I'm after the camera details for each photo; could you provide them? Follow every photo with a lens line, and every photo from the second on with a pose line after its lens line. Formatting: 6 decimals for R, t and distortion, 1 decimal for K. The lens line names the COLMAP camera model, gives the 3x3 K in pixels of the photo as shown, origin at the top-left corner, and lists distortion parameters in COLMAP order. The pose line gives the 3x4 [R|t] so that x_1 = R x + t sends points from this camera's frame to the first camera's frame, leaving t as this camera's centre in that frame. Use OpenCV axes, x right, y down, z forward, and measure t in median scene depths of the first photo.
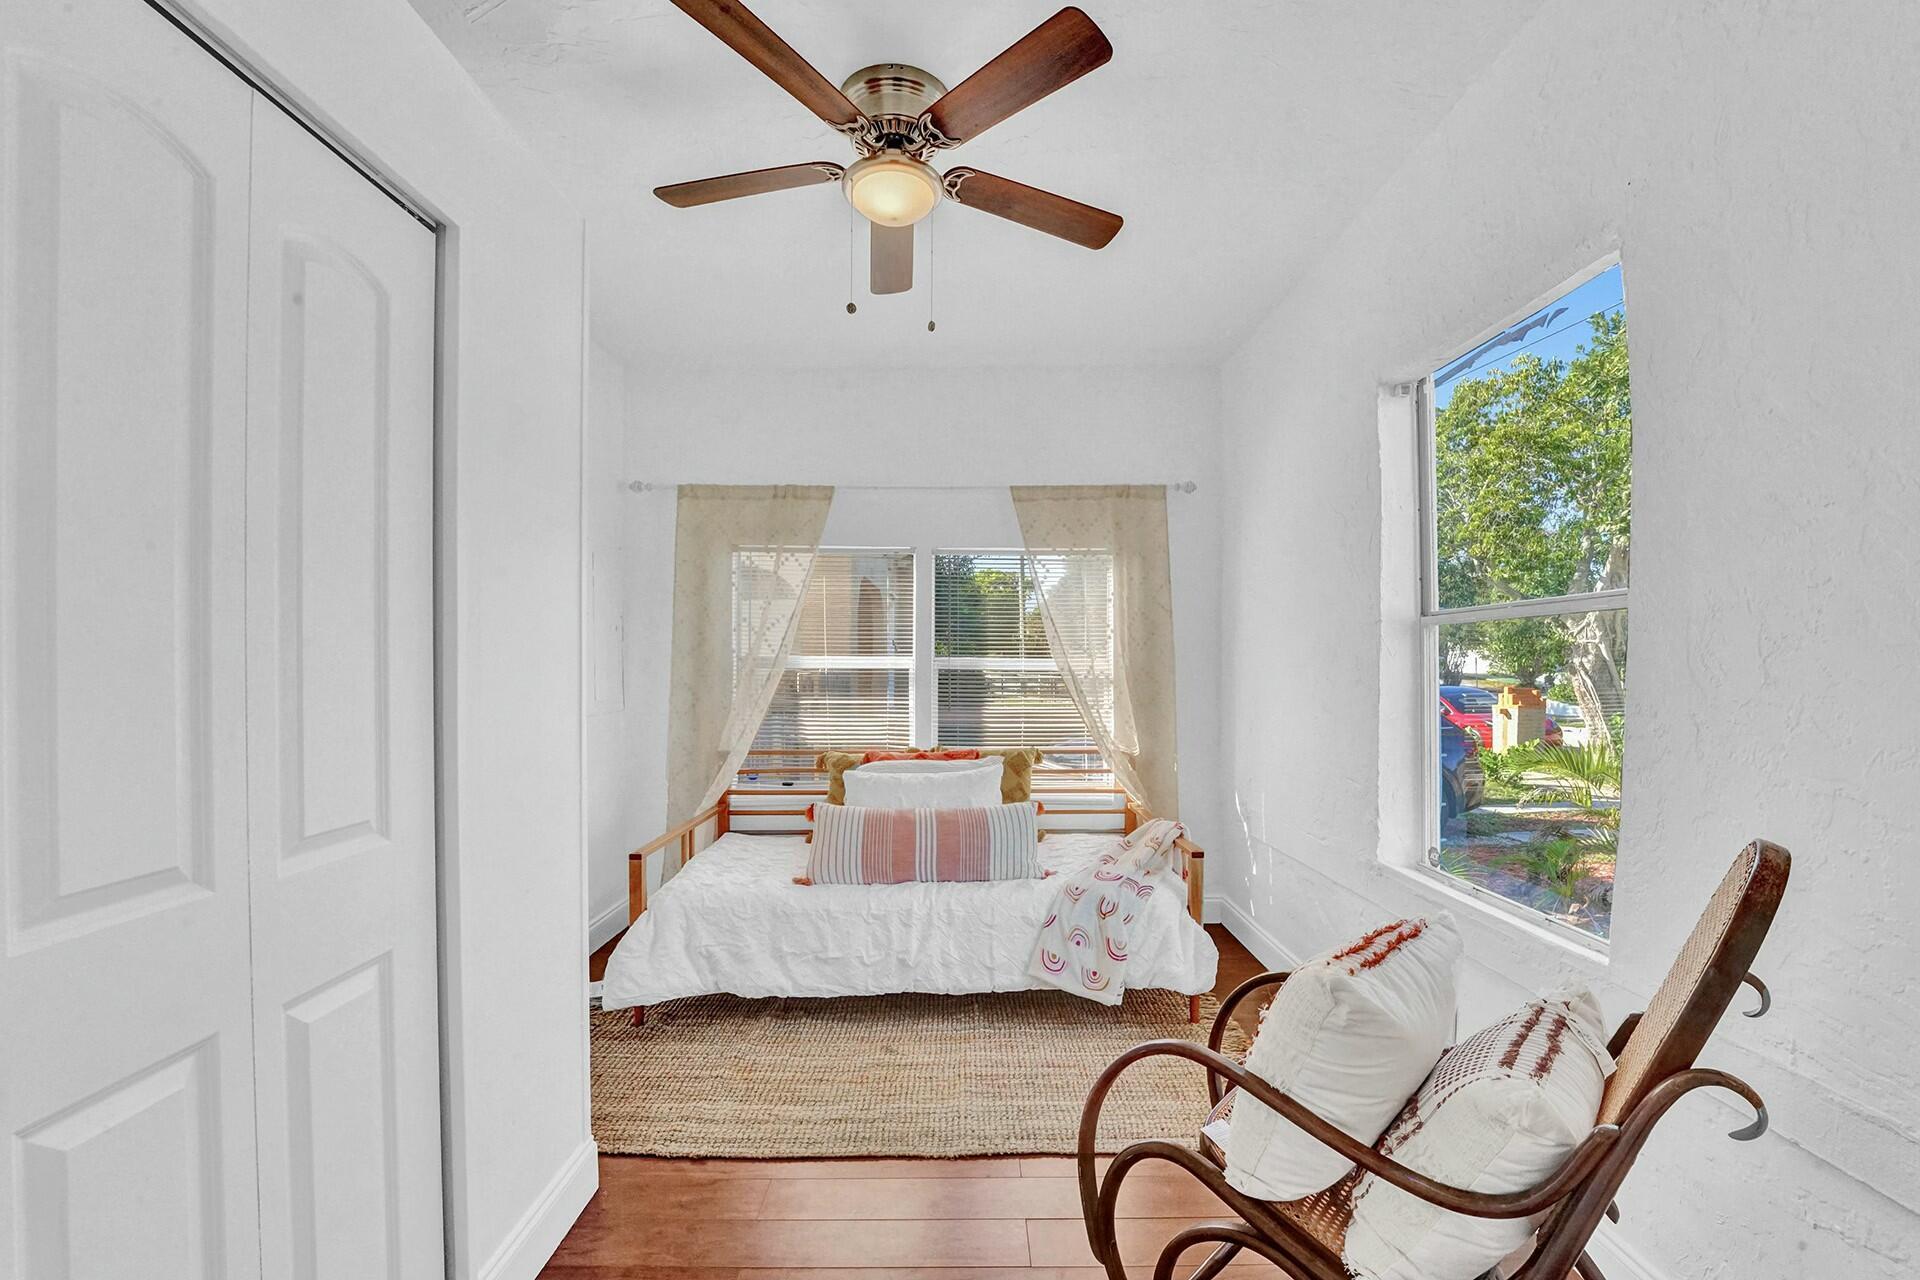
lens RADIAL K [[782.4, 0, 959.2], [0, 782.4, 635.7], [0, 0, 1]] dist [-0.023935, 0.000488]
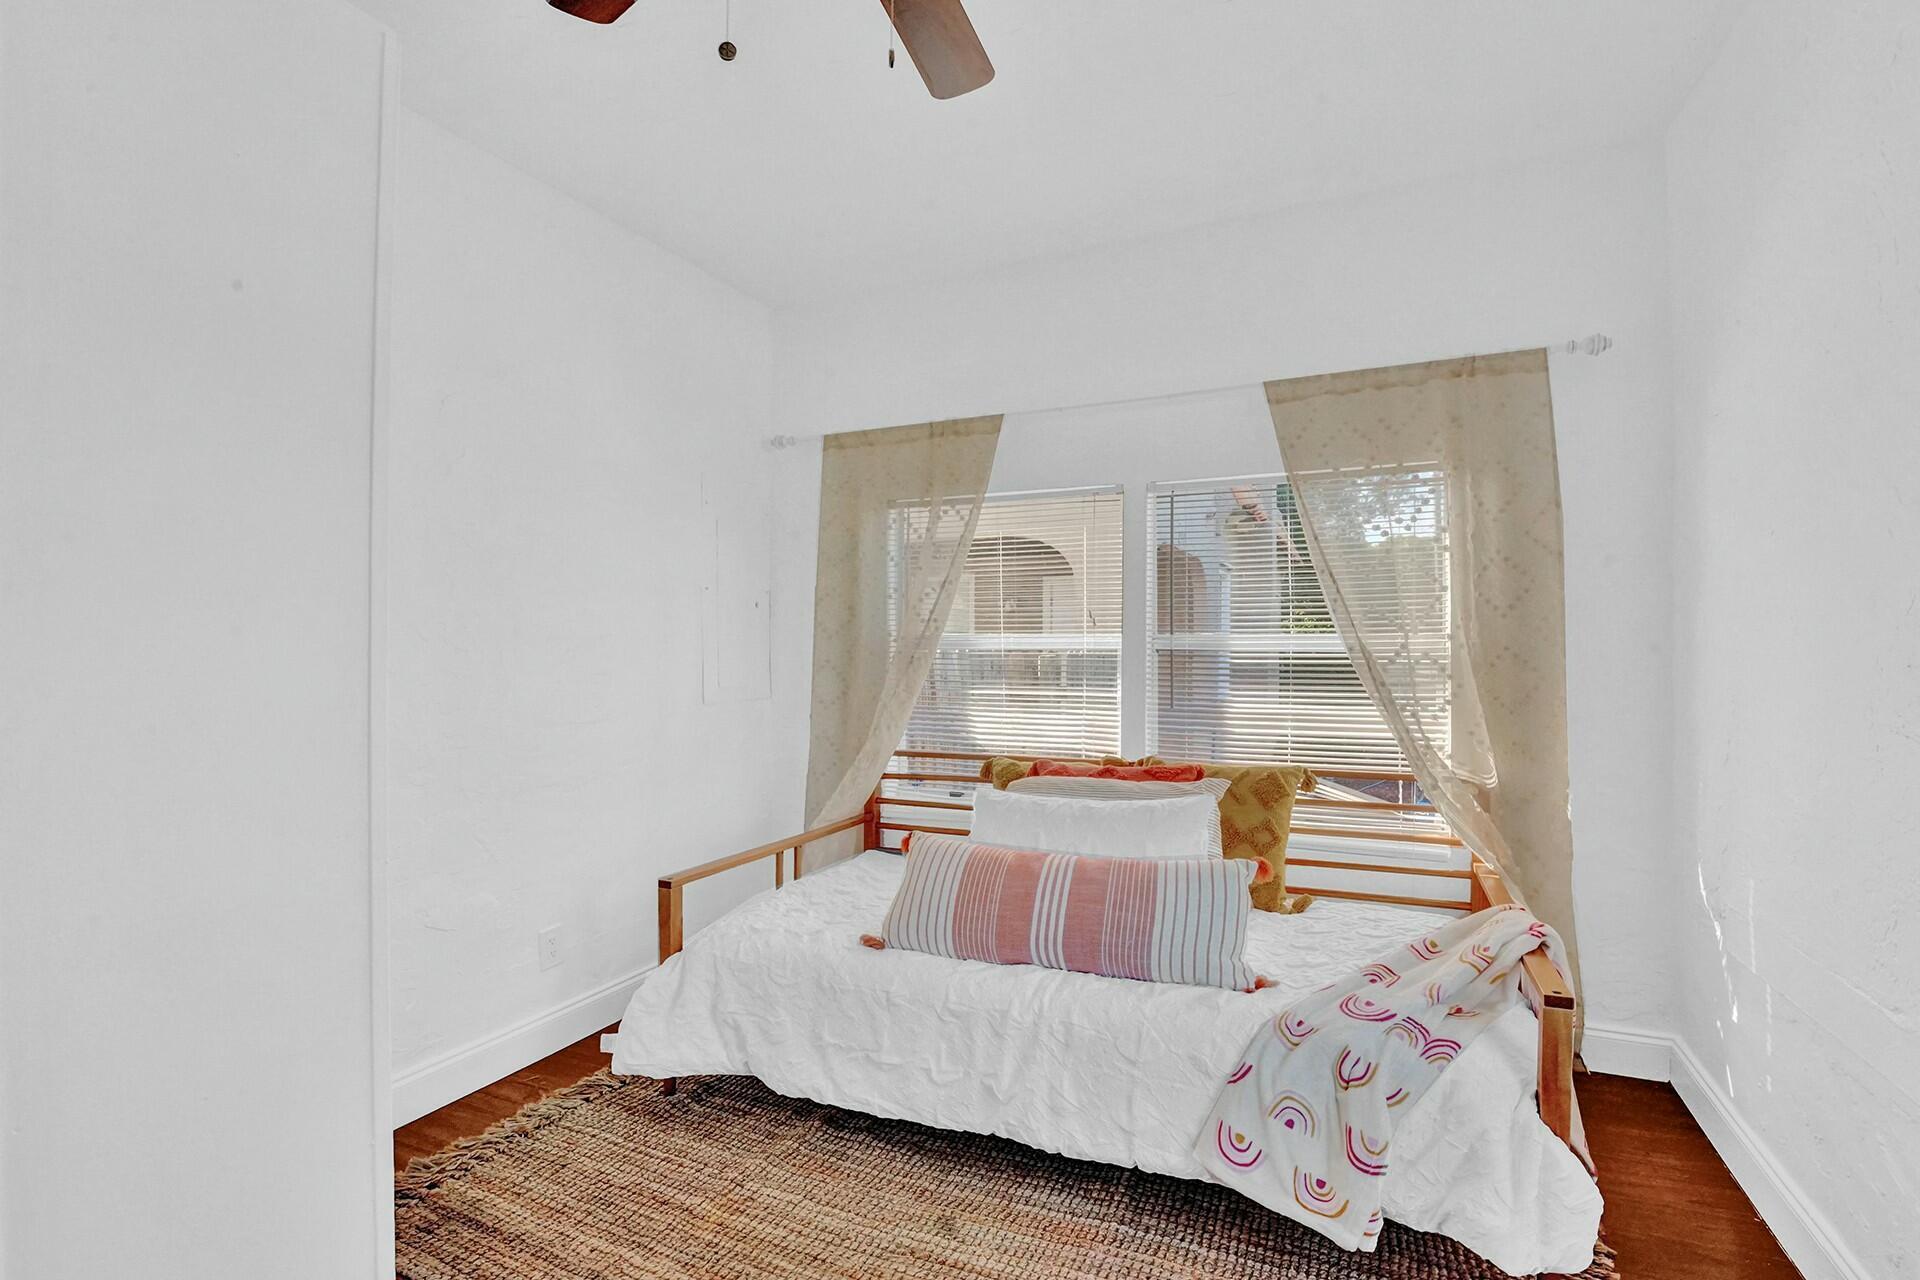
lens RADIAL K [[782.4, 0, 959.2], [0, 782.4, 635.7], [0, 0, 1]] dist [-0.023935, 0.000488]
pose [[0.887048, -0.013510, -0.461480, 0.195646], [0.022606, 0.999644, 0.014187, 0.020057], [0.461124, -0.023017, 0.887037, 0.374483]]
